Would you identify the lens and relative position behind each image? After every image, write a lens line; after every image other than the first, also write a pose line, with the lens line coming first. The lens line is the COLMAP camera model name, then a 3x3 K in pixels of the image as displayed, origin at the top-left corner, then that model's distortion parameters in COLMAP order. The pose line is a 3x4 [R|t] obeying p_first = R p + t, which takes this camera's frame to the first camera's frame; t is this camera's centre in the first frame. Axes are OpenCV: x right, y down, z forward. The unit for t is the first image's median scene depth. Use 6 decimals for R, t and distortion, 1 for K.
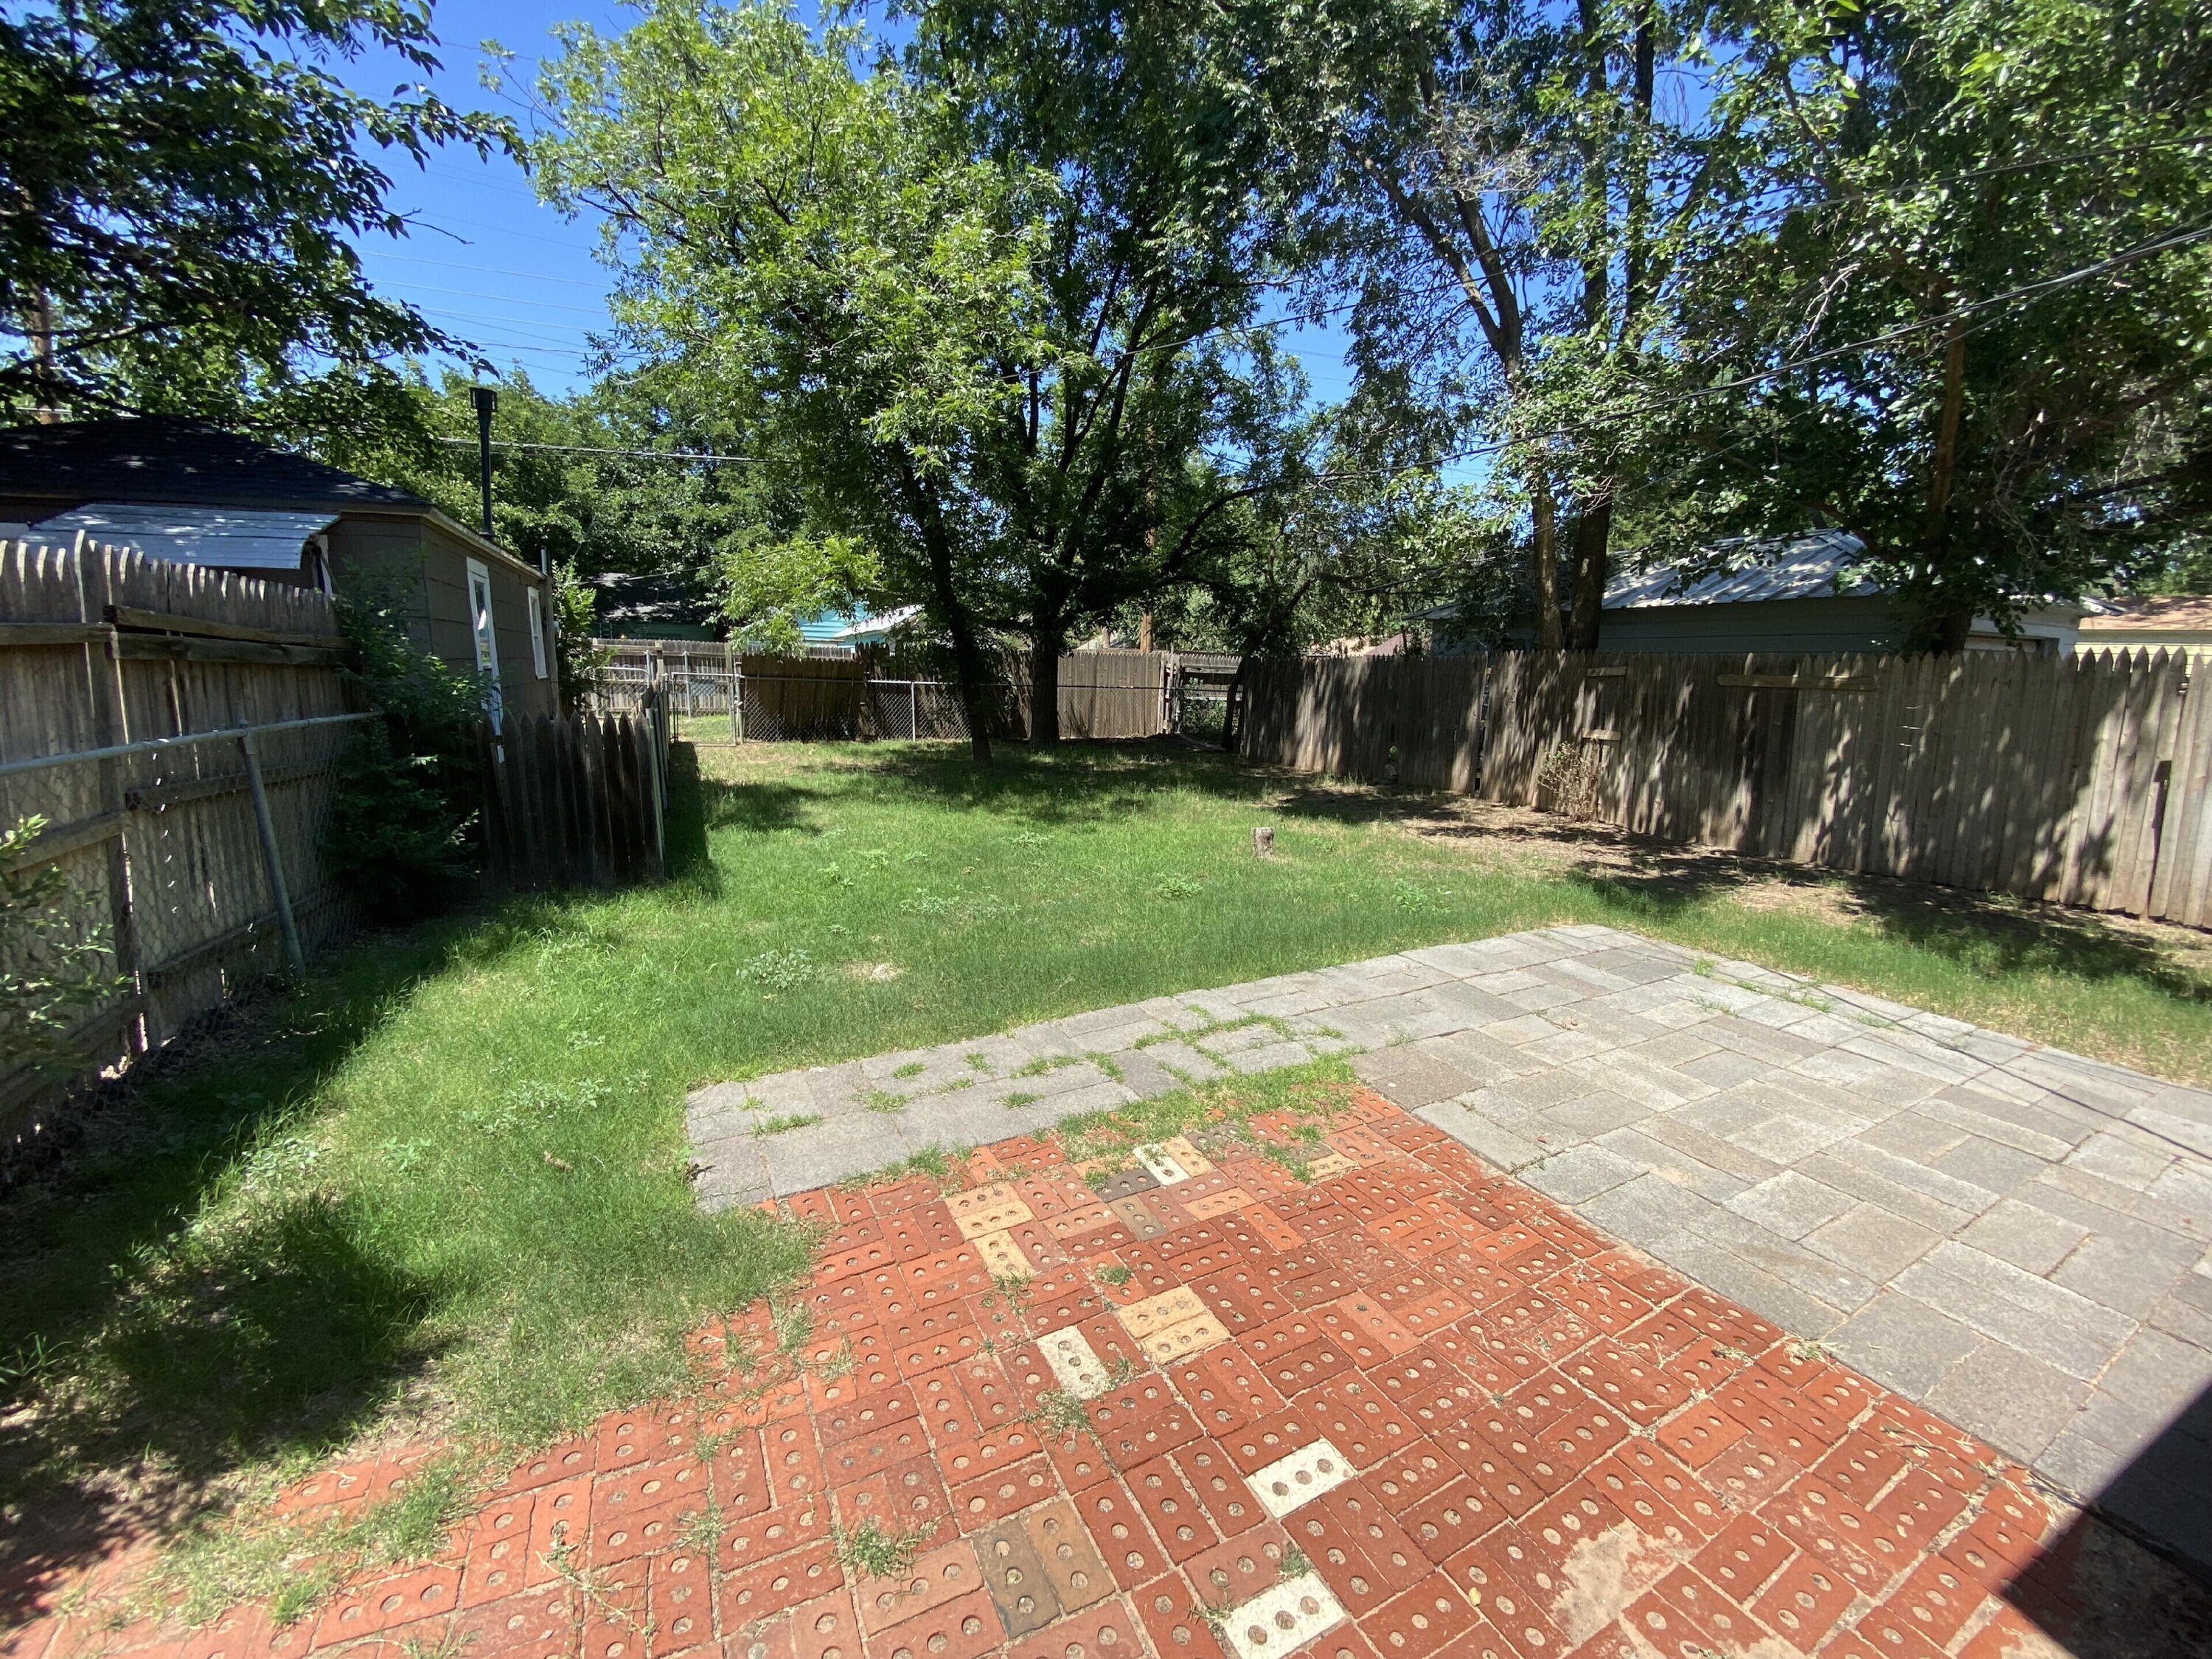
lens RADIAL K [[900.1, 0, 1106.0], [0, 900.1, 829.5], [0, 0, 1]] dist [0.030983, -0.025018]
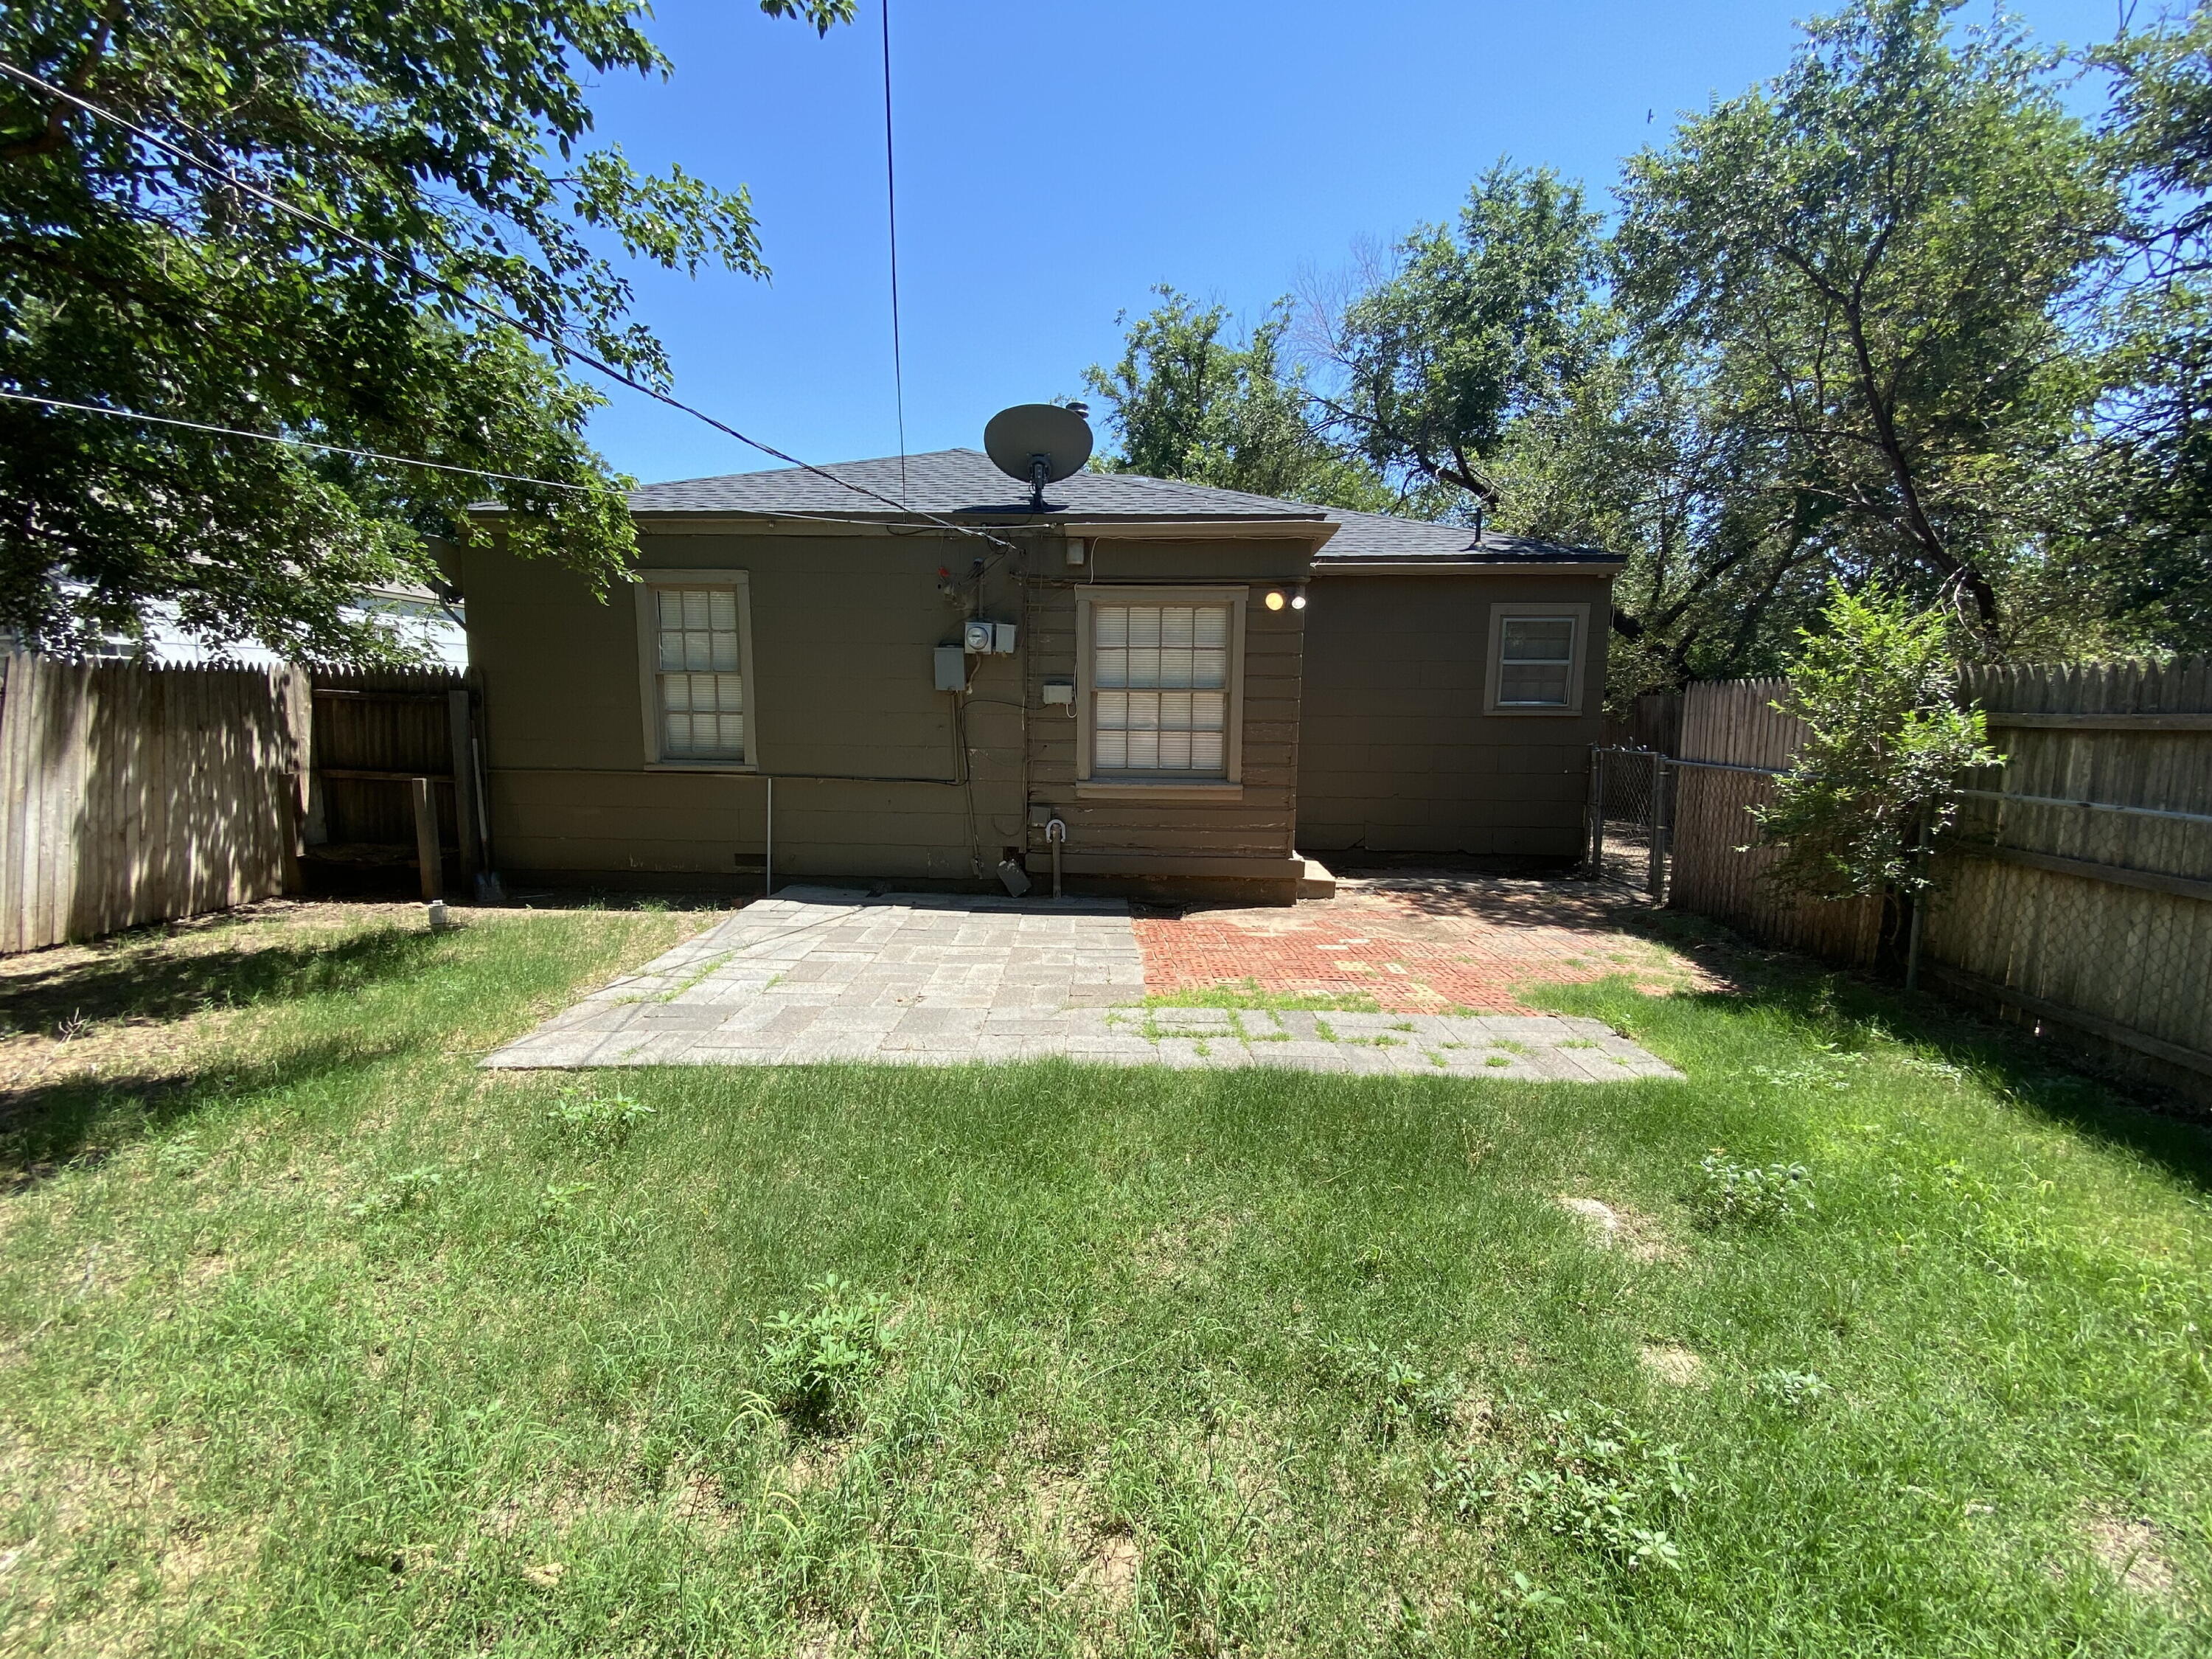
lens RADIAL K [[900.1, 0, 1106.0], [0, 900.1, 829.5], [0, 0, 1]] dist [0.030983, -0.025018]
pose [[-0.873102, -0.102576, 0.476626, -0.296408], [0.056301, 0.949863, 0.307556, -0.398326], [-0.484277, 0.295362, -0.823552, 2.058585]]
